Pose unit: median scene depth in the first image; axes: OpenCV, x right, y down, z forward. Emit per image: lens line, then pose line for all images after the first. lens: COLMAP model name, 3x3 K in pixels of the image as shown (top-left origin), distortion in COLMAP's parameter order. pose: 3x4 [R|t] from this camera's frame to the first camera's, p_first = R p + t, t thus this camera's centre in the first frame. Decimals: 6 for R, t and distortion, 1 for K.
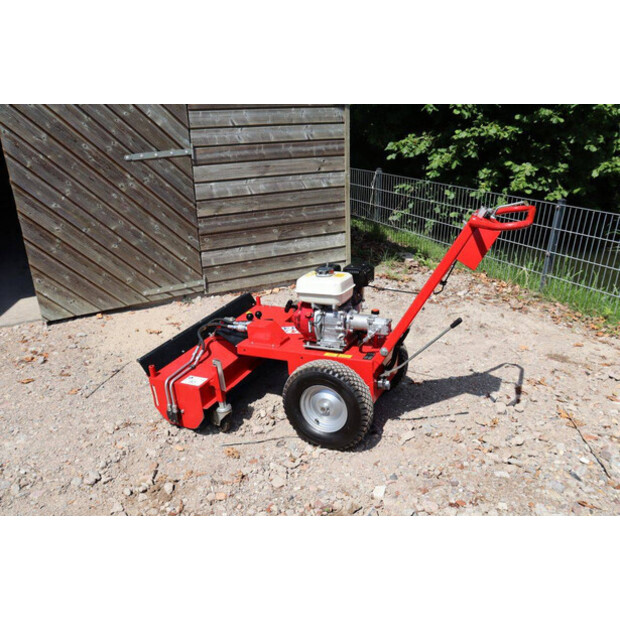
lens RADIAL K [[505.6, 0, 316.9], [0, 505.6, 307.2], [0, 0, 1]] dist [-0.171959, 0.137336]
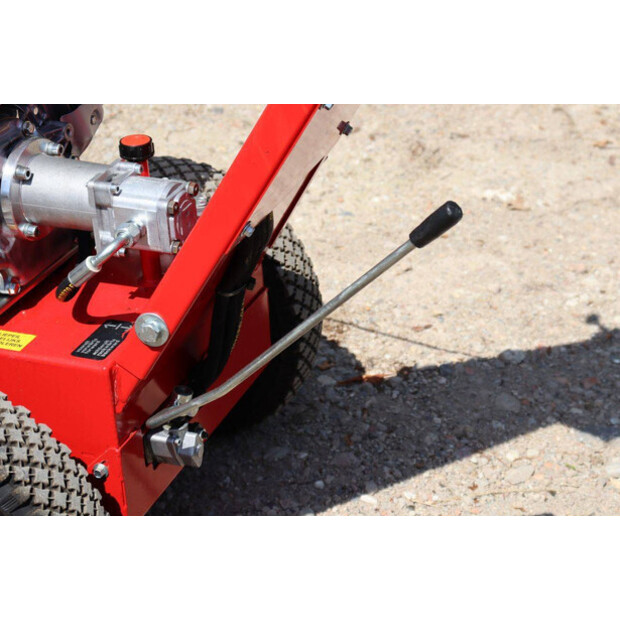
lens RADIAL K [[1439.1, 0, 310.0], [0, 1439.1, 310.0], [0, 0, 1]] dist [0.354389, 0.175962]
pose [[0.999048, -0.023910, 0.036487, 0.100876], [0.015798, 0.977943, 0.208275, -0.033409], [-0.040662, -0.207500, 0.977390, 0.185970]]
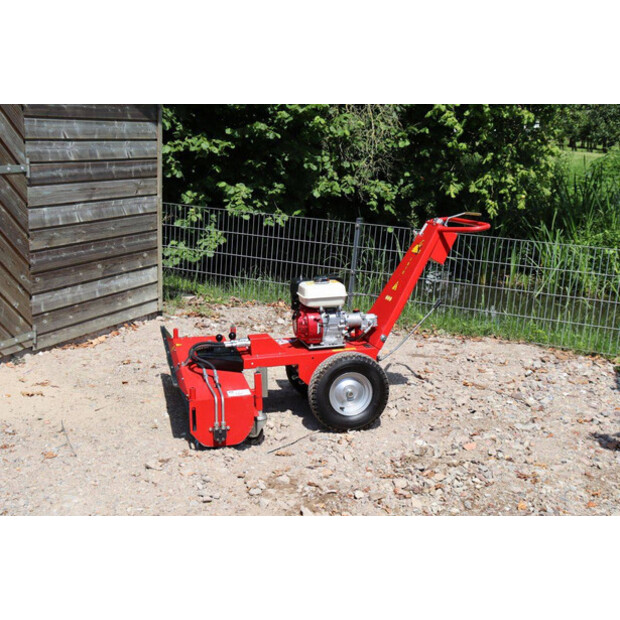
lens RADIAL K [[773.6, 0, 310.0], [0, 773.6, 310.0], [0, 0, 1]] dist [0.018220, 0.037343]
pose [[0.783621, -0.089883, 0.614703, -0.639502], [0.164745, 0.984118, -0.066117, 0.064143], [-0.598997, 0.153080, 0.785983, -0.211099]]
